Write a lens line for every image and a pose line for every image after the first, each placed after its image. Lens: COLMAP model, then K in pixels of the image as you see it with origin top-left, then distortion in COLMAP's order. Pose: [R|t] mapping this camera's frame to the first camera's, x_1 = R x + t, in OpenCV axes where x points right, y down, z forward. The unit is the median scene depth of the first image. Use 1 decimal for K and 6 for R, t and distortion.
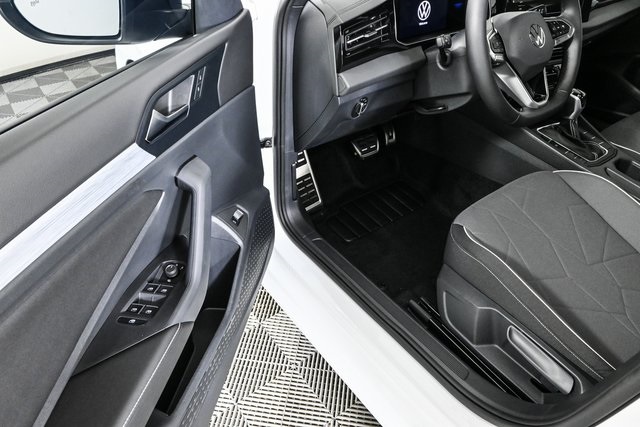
lens RADIAL K [[439.7, 0, 320.0], [0, 439.7, 213.5], [0, 0, 1]] dist [-0.002934, 0.000817]
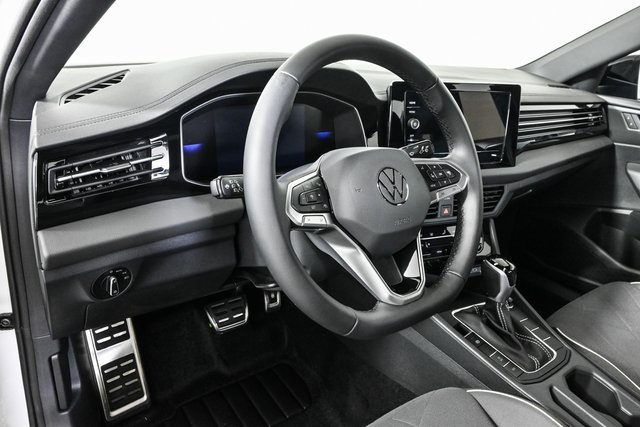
lens RADIAL K [[478.8, 0, 320.0], [0, 478.8, 213.5], [0, 0, 1]] dist [-0.012031, 0.001199]
pose [[0.998029, 0.054329, 0.031415, 0.276145], [-0.043862, 0.961867, -0.269978, -0.138106], [-0.044885, 0.268068, 0.962354, 0.282916]]
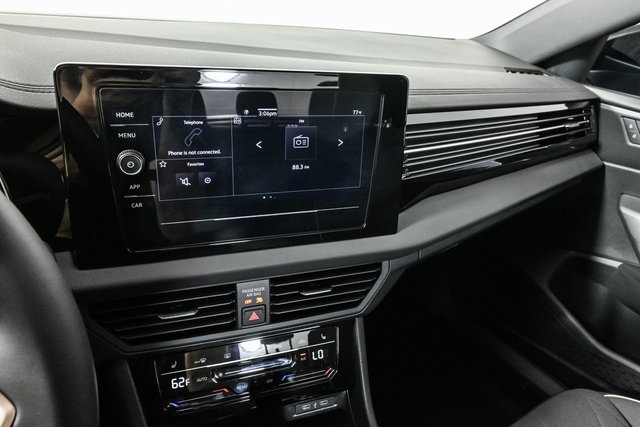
lens RADIAL K [[448.3, 0, 321.4], [0, 448.3, 222.4], [0, 0, 1]] dist [-0.004013, -0.003916]
pose [[0.995467, 0.092745, 0.021060, 0.557317], [-0.087956, 0.982008, -0.167102, -0.390034], [-0.036179, 0.164493, 0.985715, 0.644760]]
